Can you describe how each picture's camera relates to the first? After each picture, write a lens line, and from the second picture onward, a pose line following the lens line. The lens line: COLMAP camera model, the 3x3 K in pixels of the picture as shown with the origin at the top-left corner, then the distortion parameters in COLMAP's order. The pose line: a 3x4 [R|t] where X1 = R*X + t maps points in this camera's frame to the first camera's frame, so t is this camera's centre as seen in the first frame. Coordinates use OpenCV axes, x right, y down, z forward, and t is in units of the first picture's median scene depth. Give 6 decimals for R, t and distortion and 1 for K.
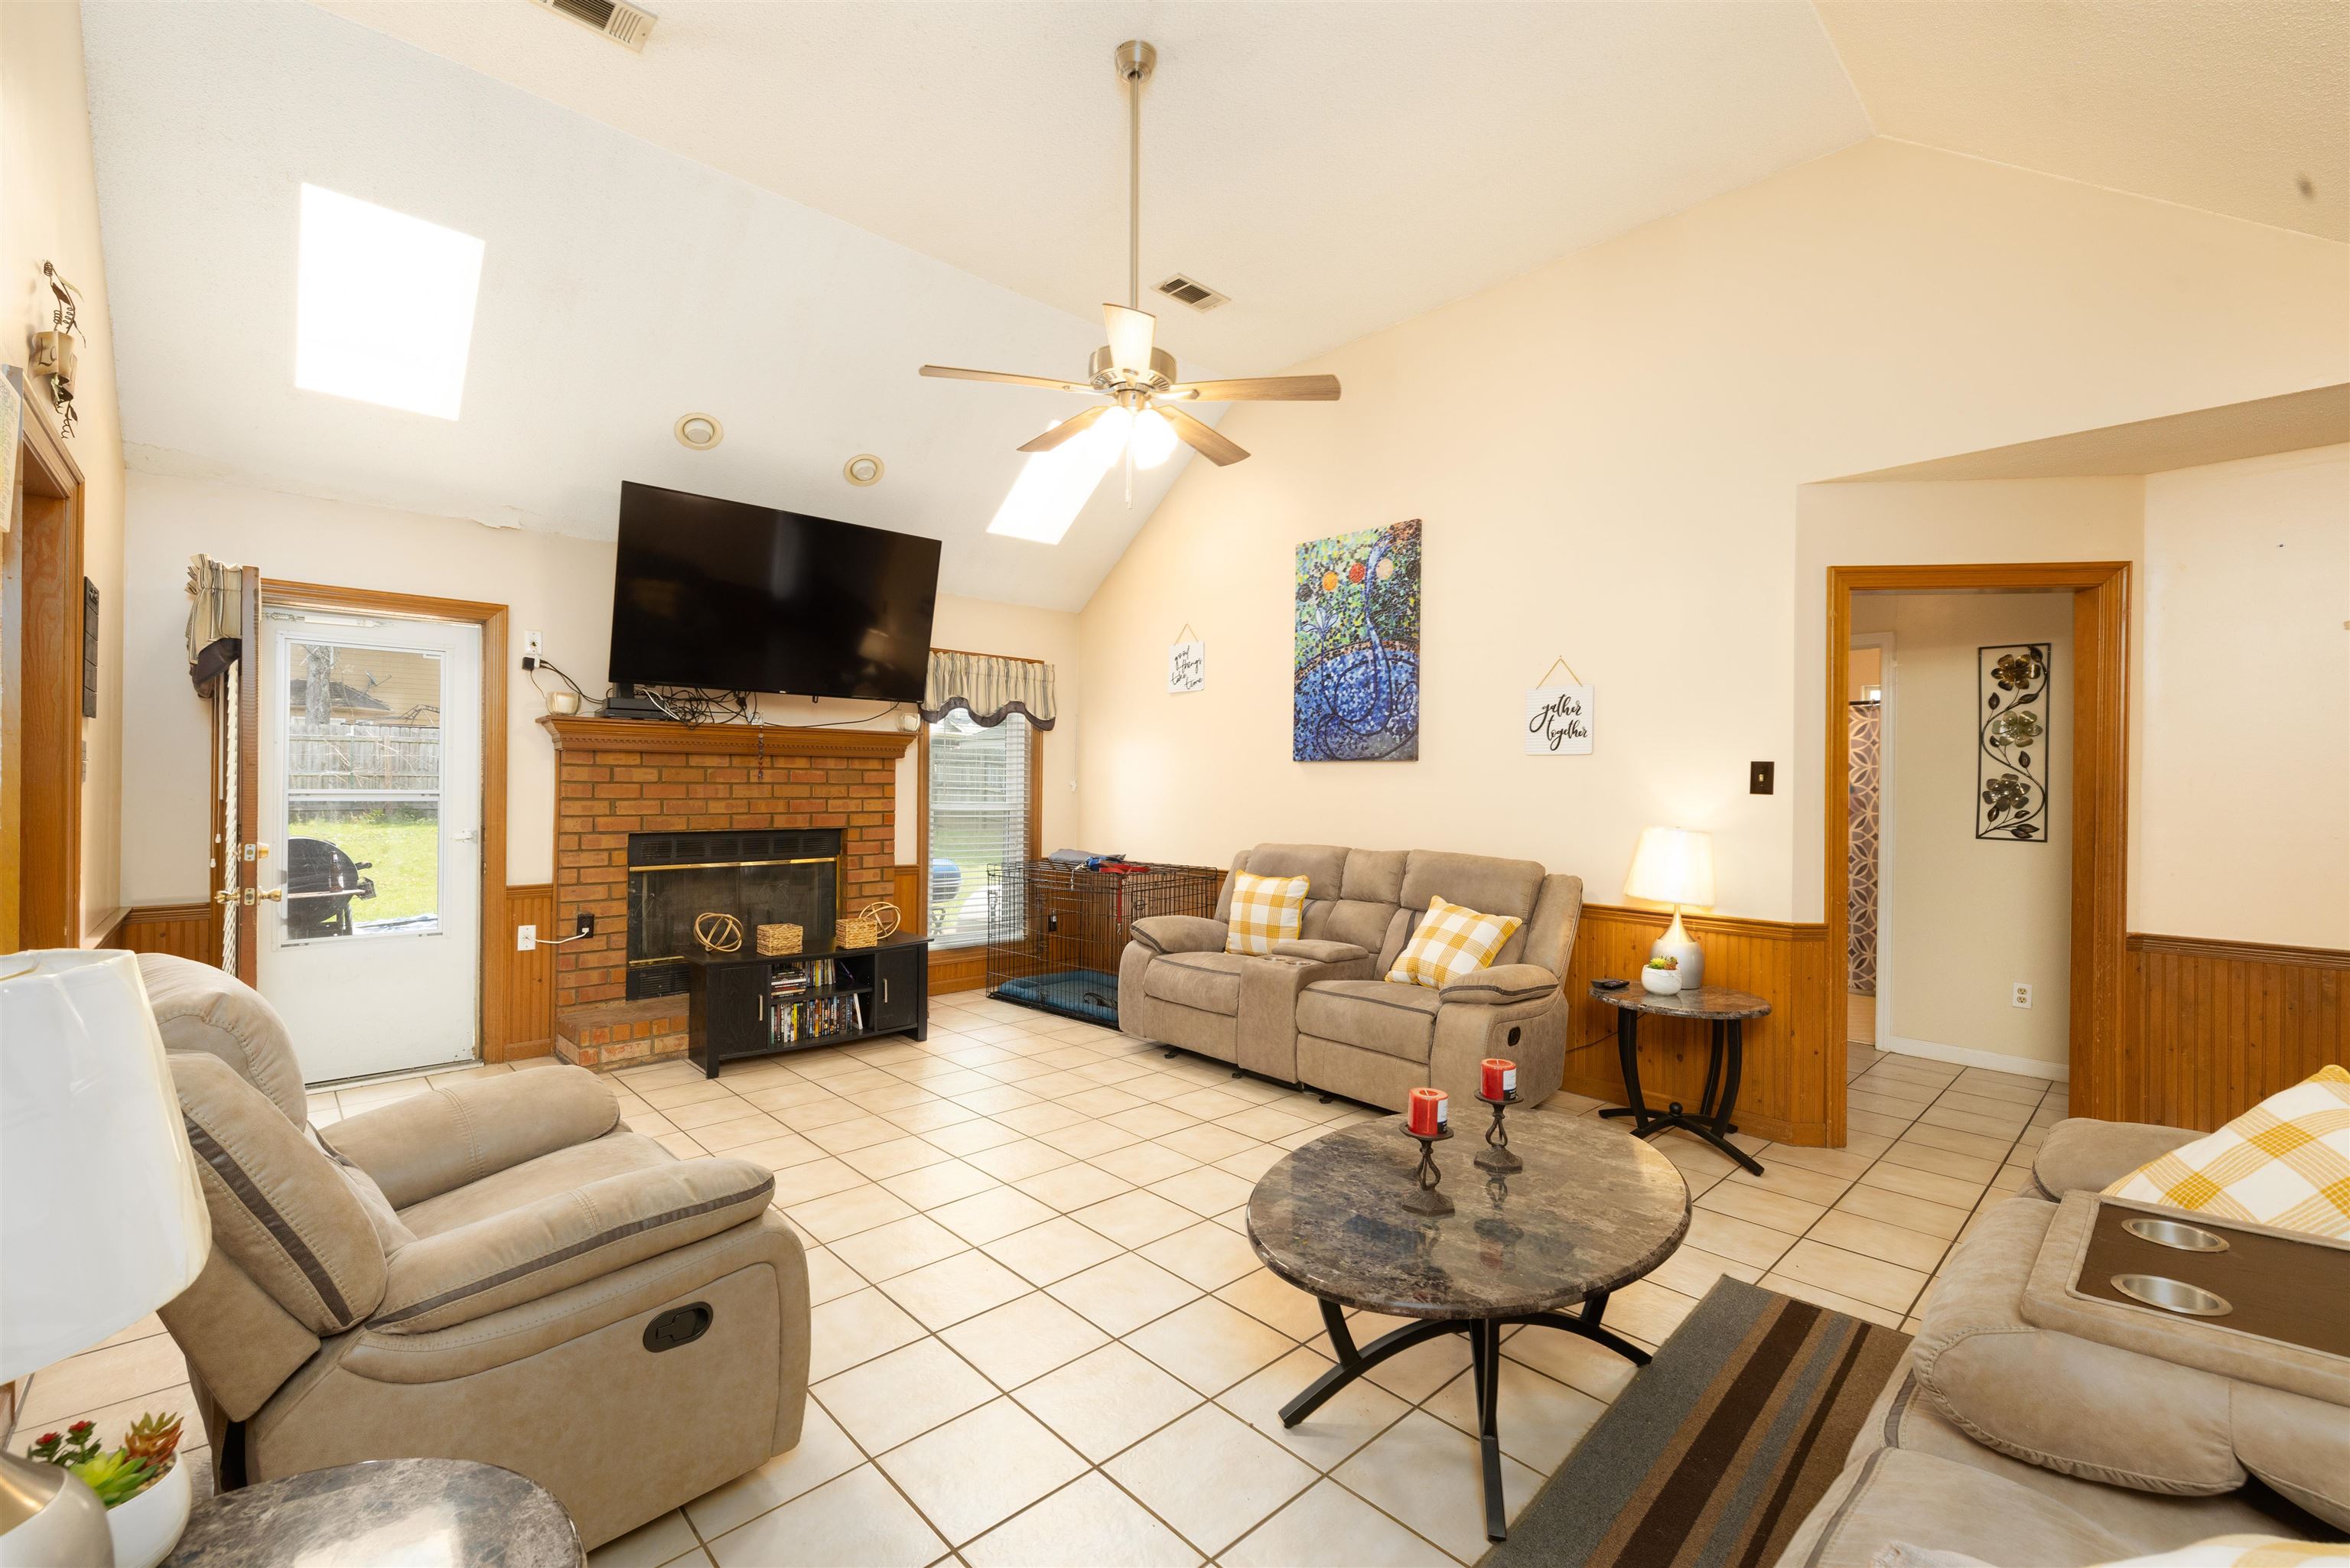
lens RADIAL K [[982.8, 0, 1171.7], [0, 982.8, 787.4], [0, 0, 1]] dist [-0.001674, 0.000415]
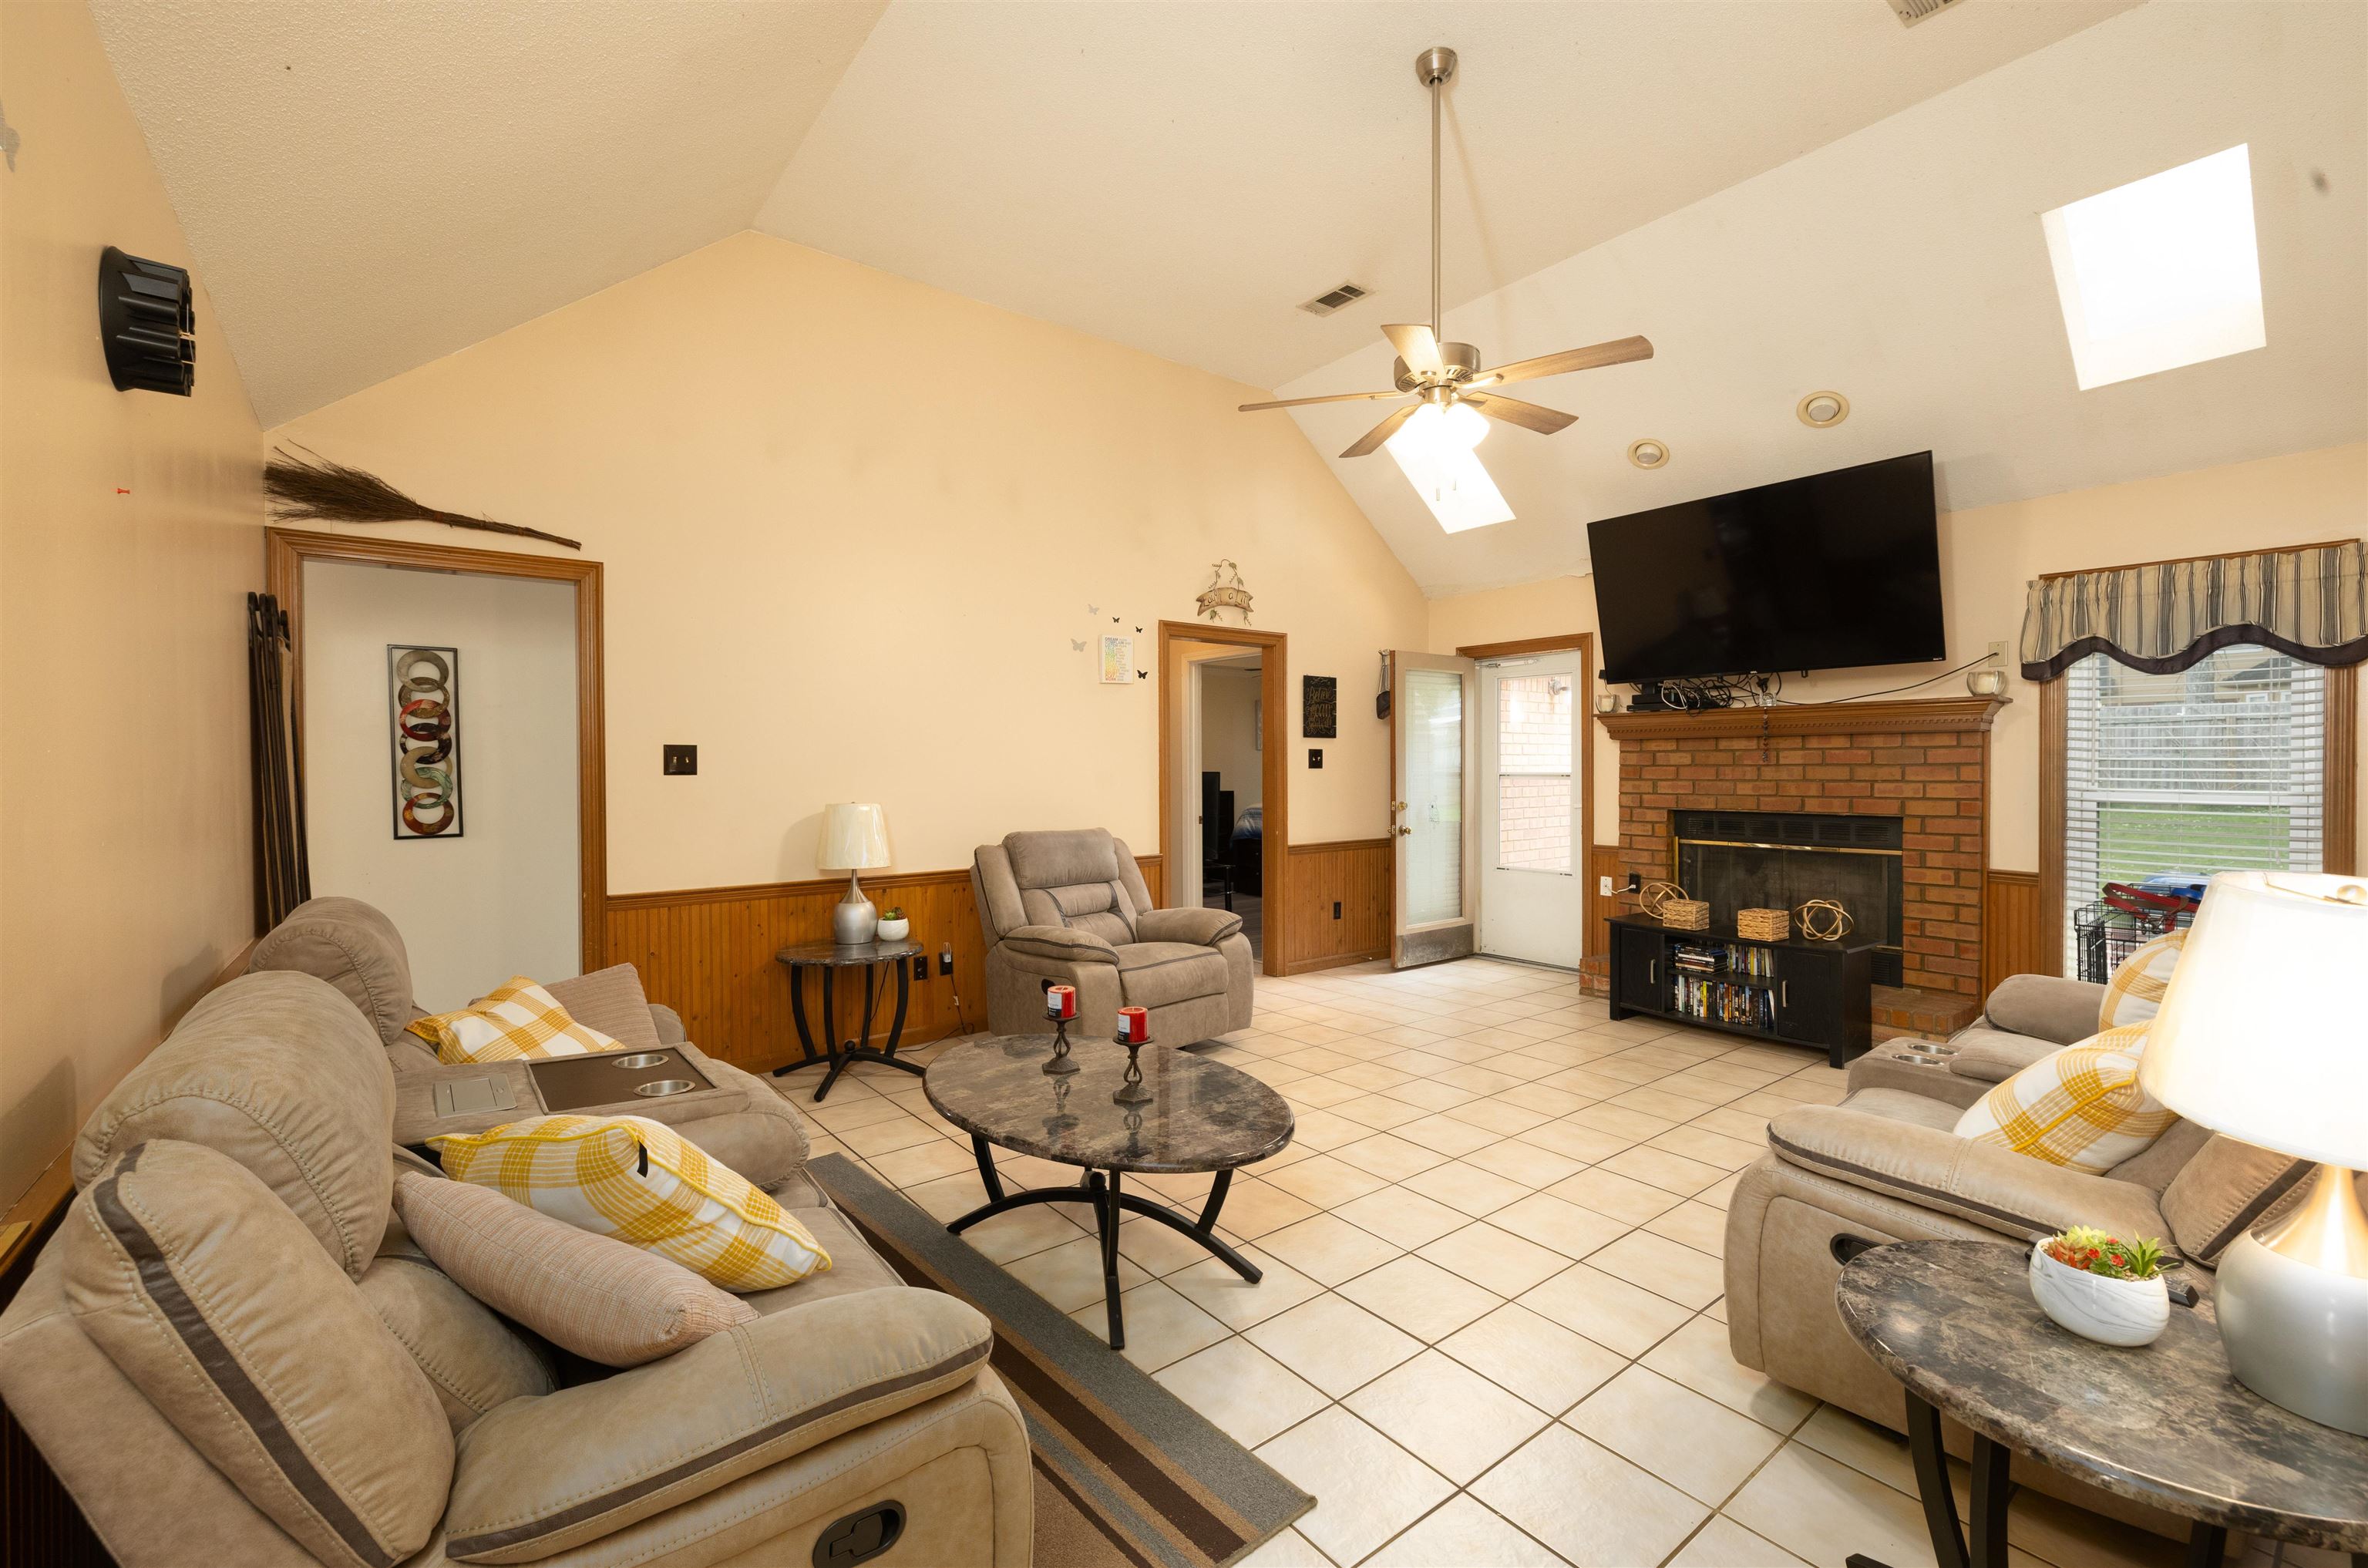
lens RADIAL K [[1007.6, 0, 1182.0], [0, 1007.6, 783.9], [0, 0, 1]] dist [-0.001661, -0.000103]
pose [[-0.084136, 0.009840, -0.996406, 0.666535], [0.001377, 0.999951, 0.009758, 0.004263], [0.996453, -0.000551, -0.084146, 0.519887]]
